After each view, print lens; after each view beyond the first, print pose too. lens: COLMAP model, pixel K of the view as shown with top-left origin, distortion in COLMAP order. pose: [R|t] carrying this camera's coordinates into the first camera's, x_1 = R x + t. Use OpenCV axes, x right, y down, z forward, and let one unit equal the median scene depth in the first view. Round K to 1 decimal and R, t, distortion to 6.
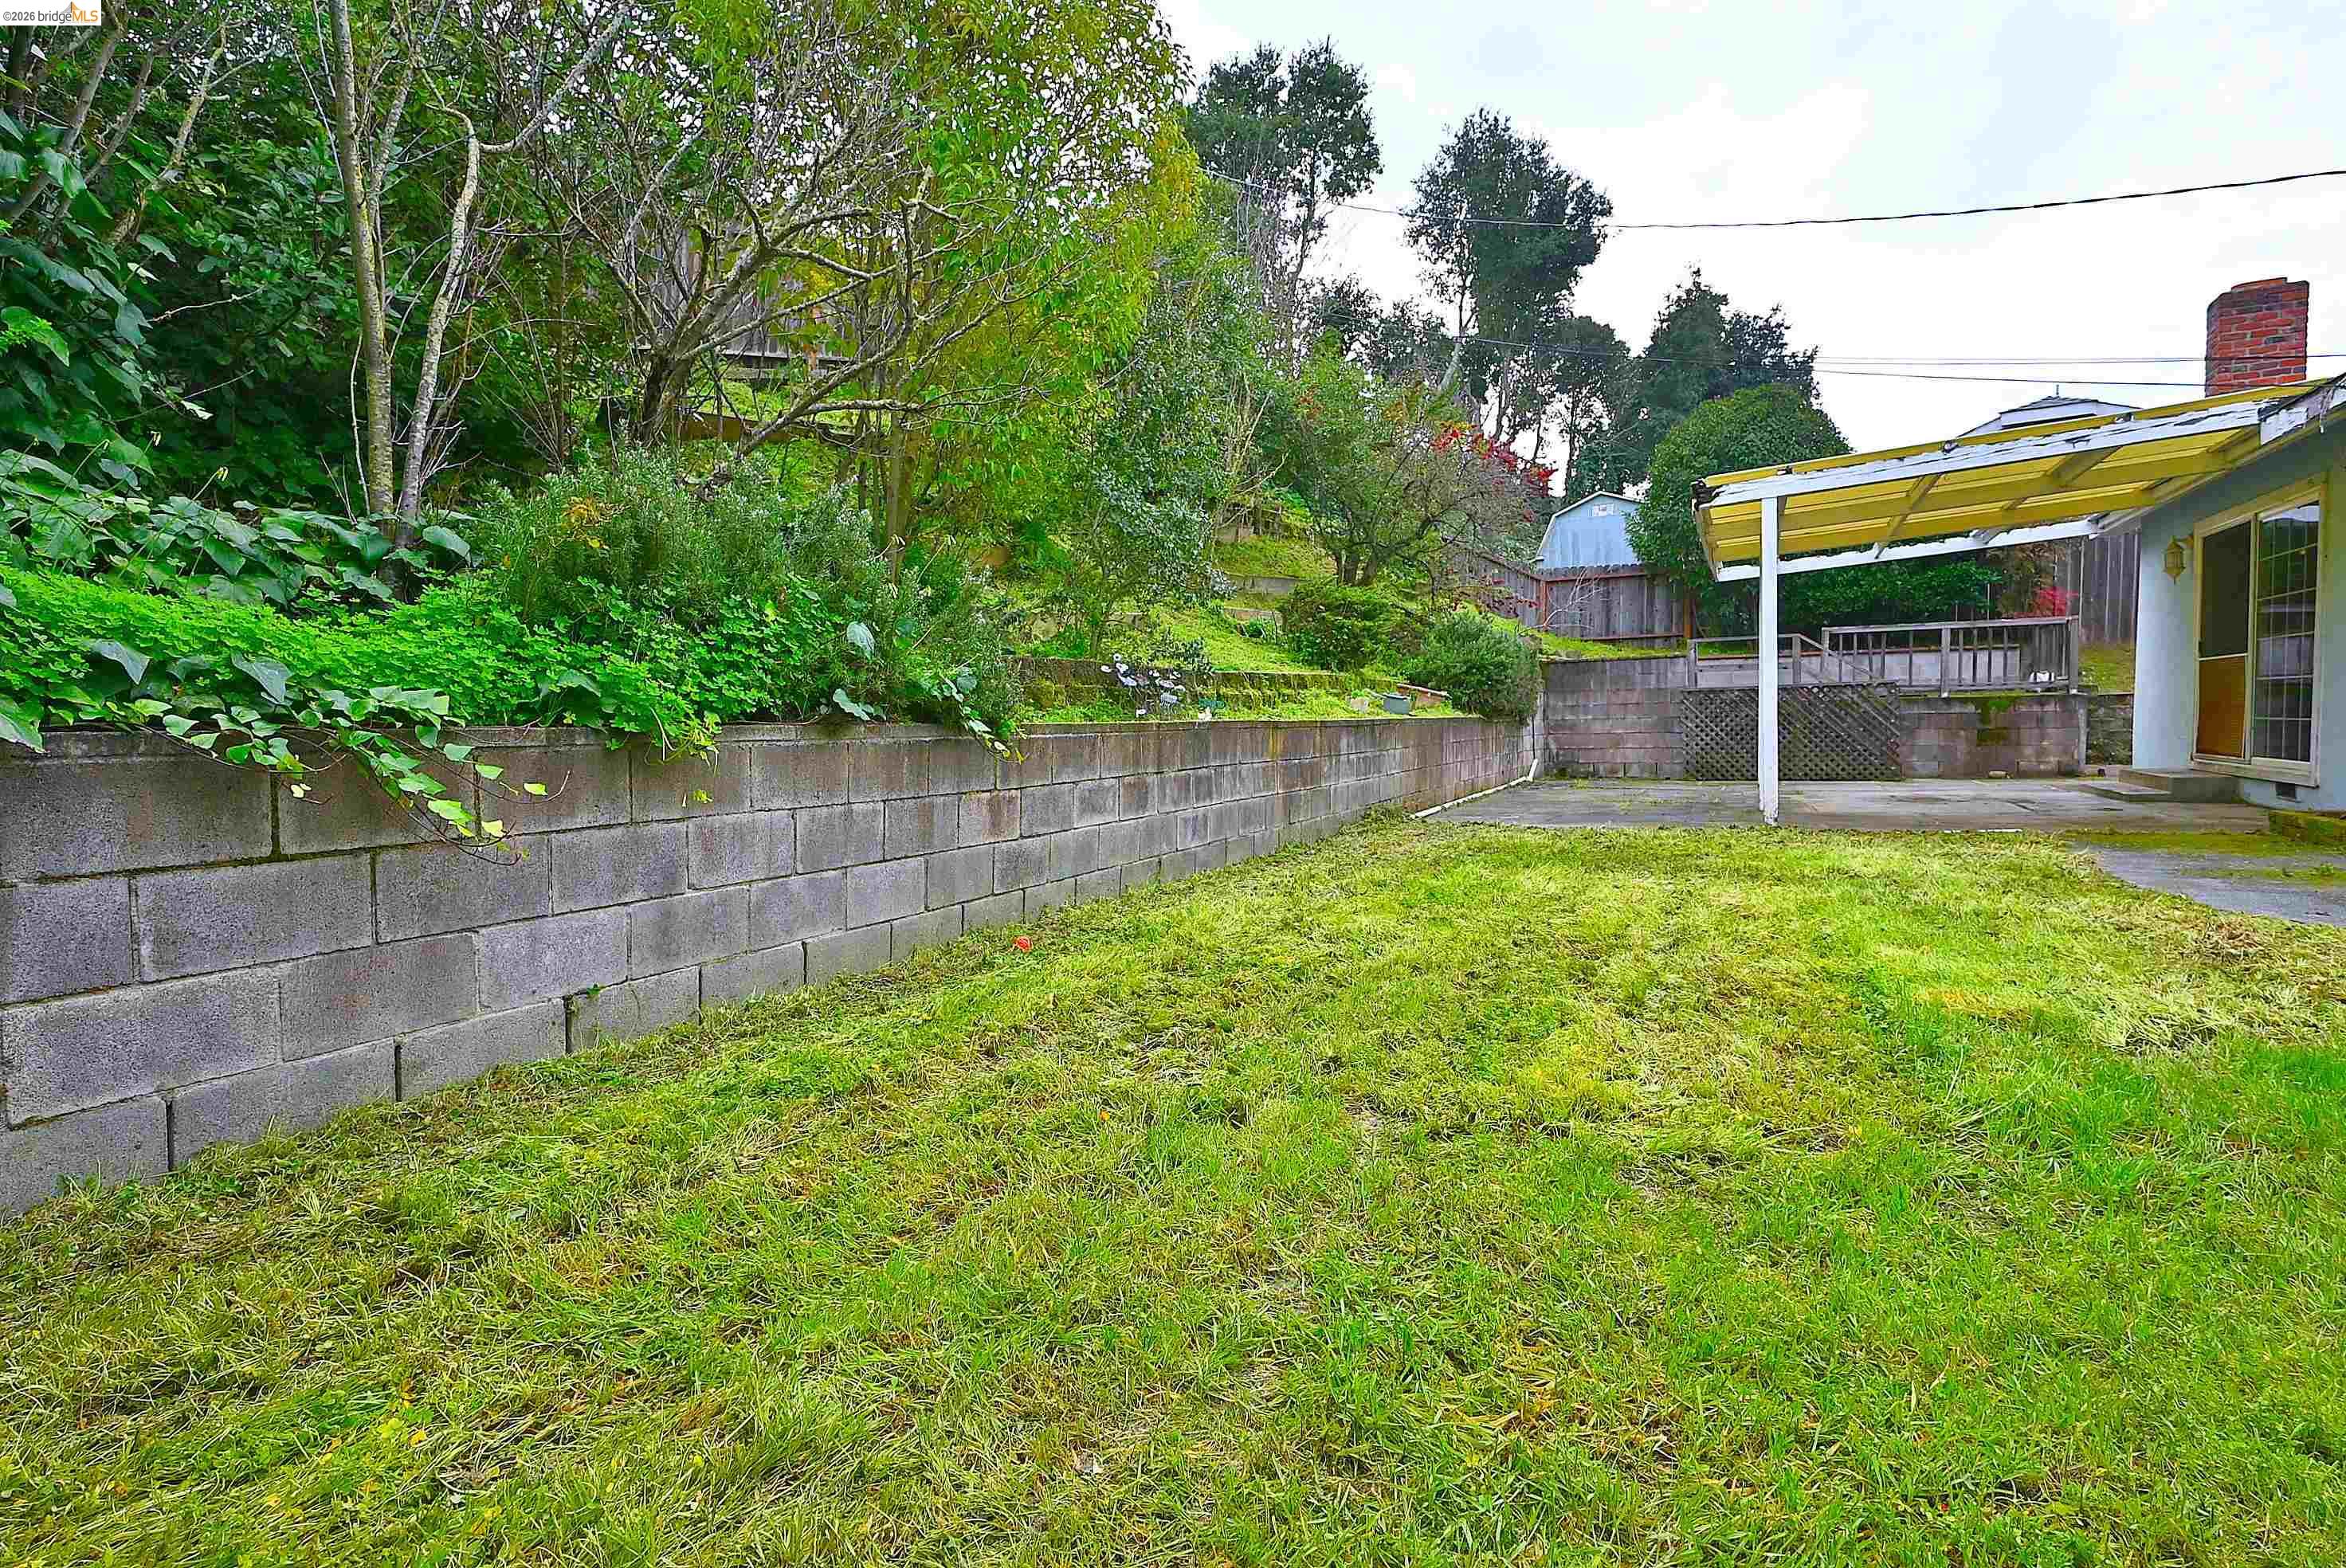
lens RADIAL K [[1162.6, 0, 1175.6], [0, 1162.6, 797.6], [0, 0, 1]] dist [-0.005633, 0.002648]
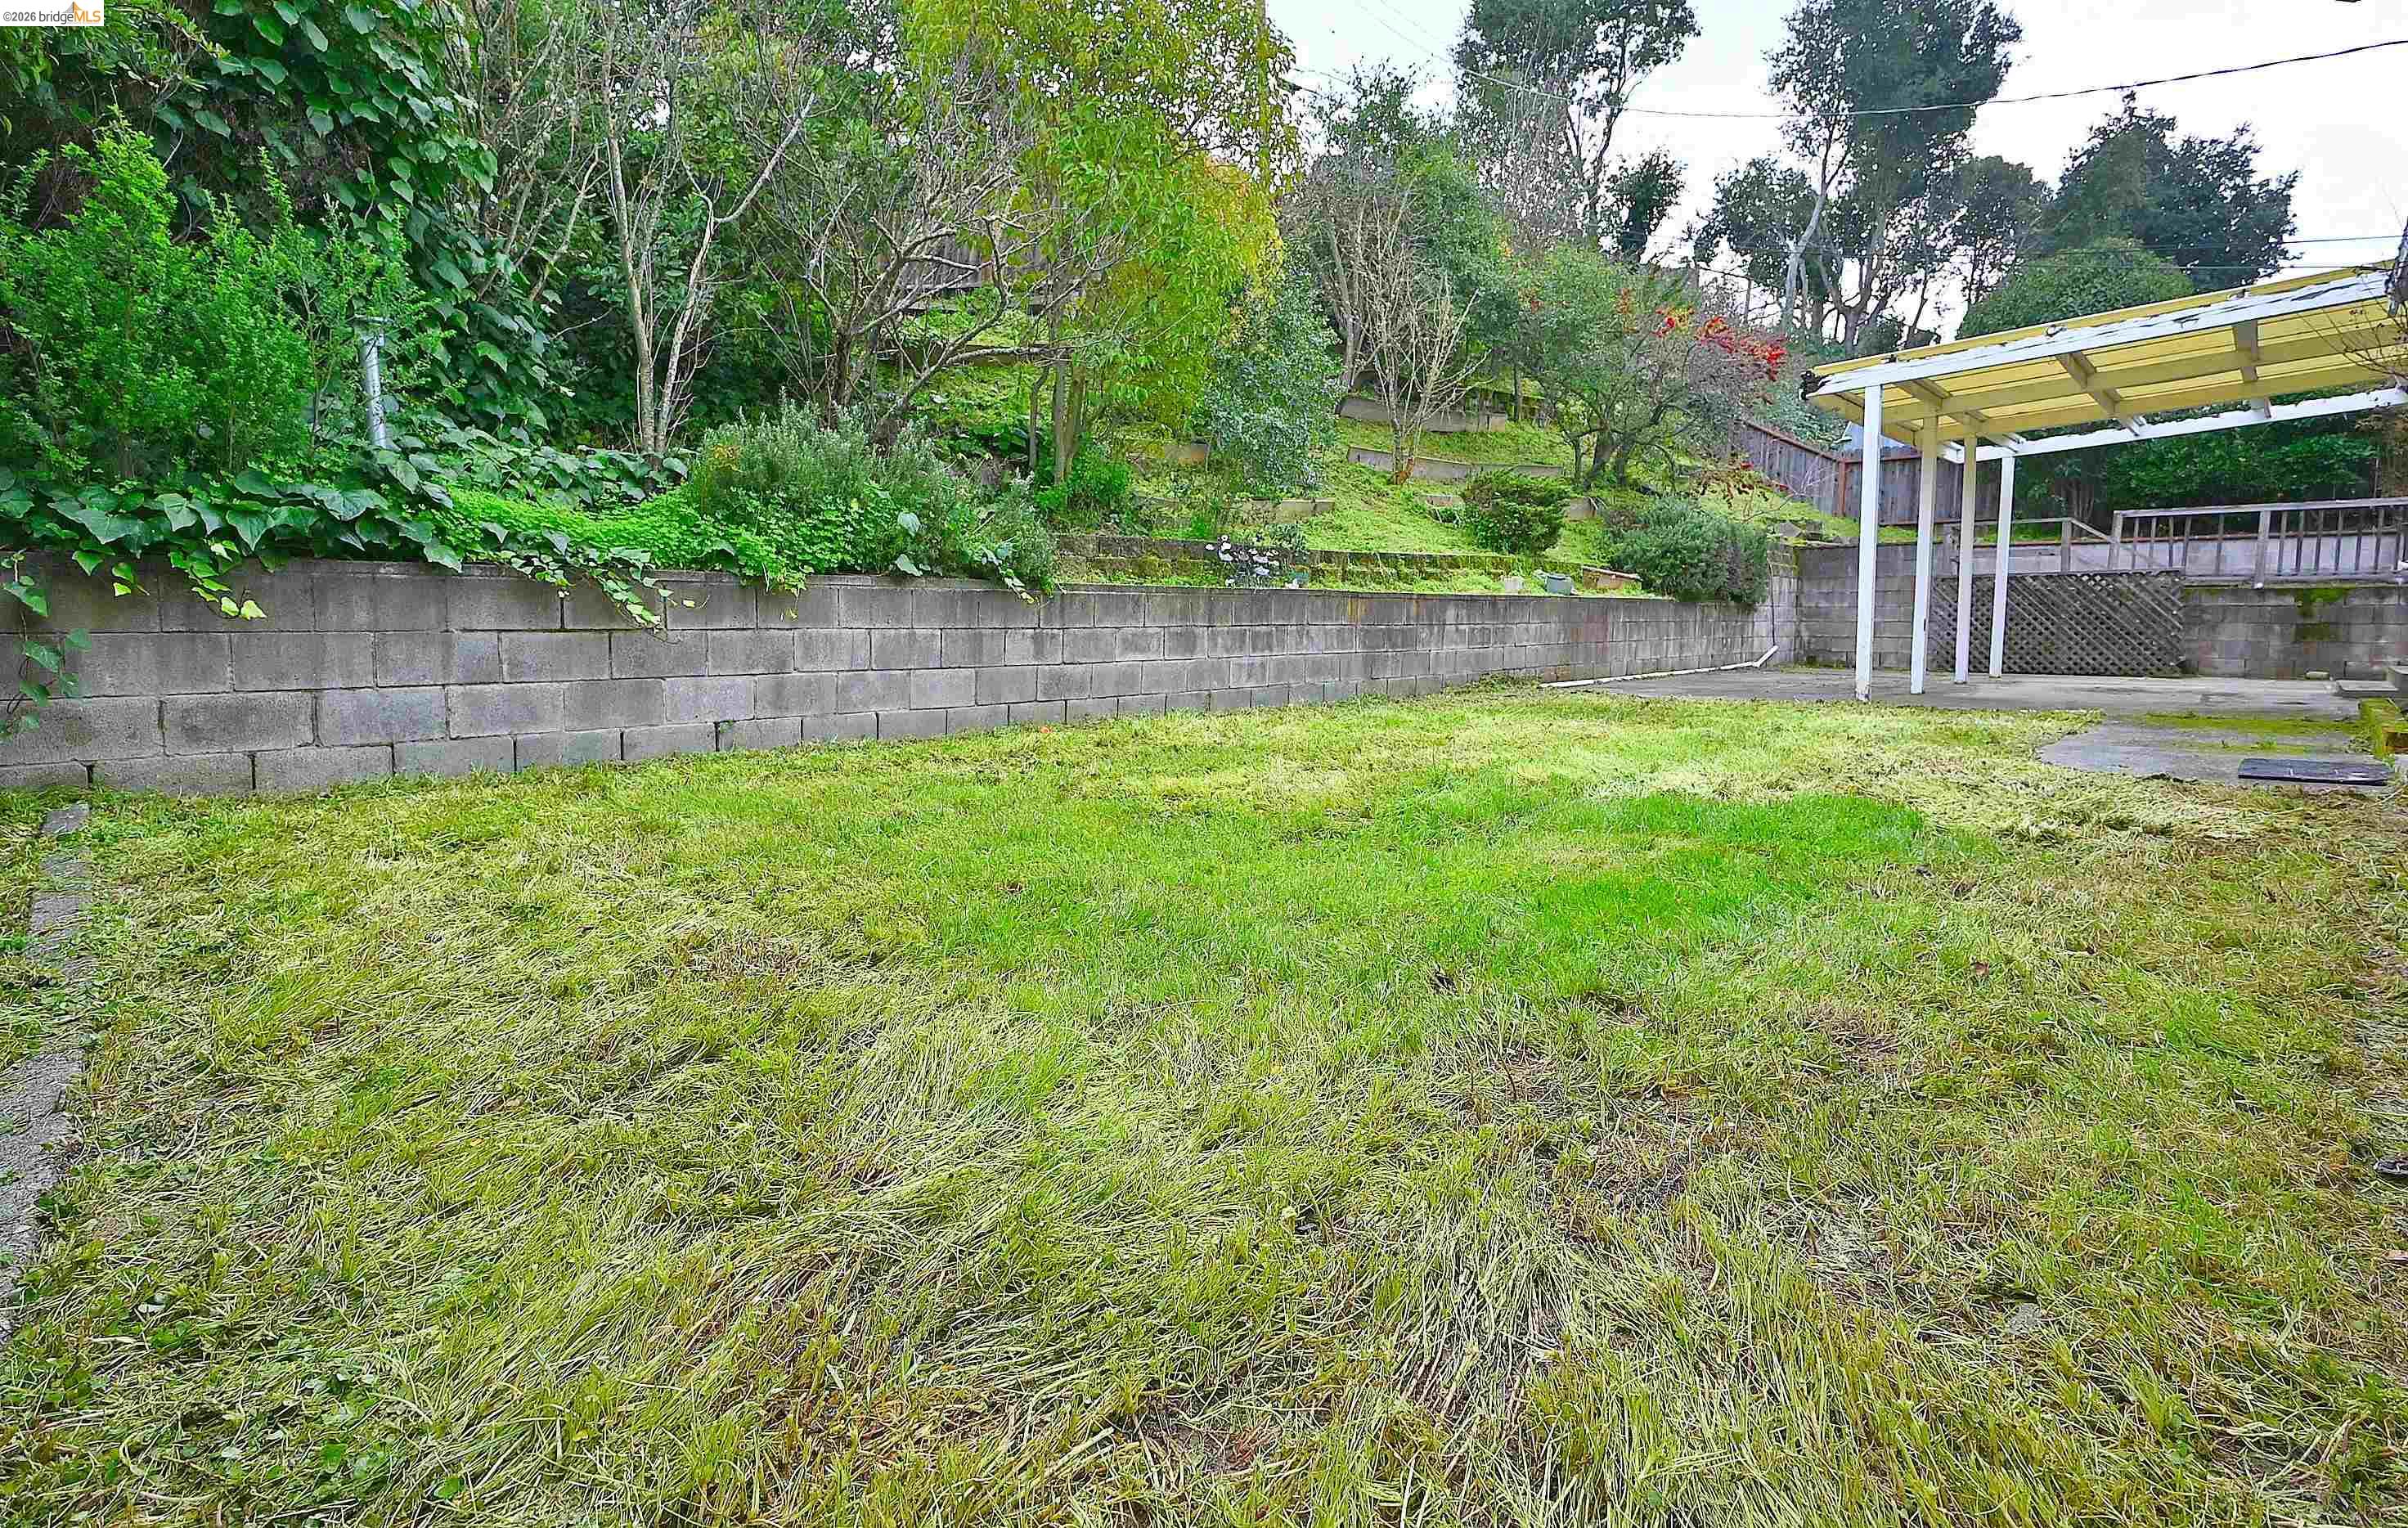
lens RADIAL K [[1174.4, 0, 1211.9], [0, 1174.4, 741.3], [0, 0, 1]] dist [-0.007121, 0.002381]
pose [[0.959921, 0.049690, -0.275832, 0.293420], [-0.036744, 0.997976, 0.051909, 0.031919], [0.277853, -0.039693, 0.959803, -0.218794]]
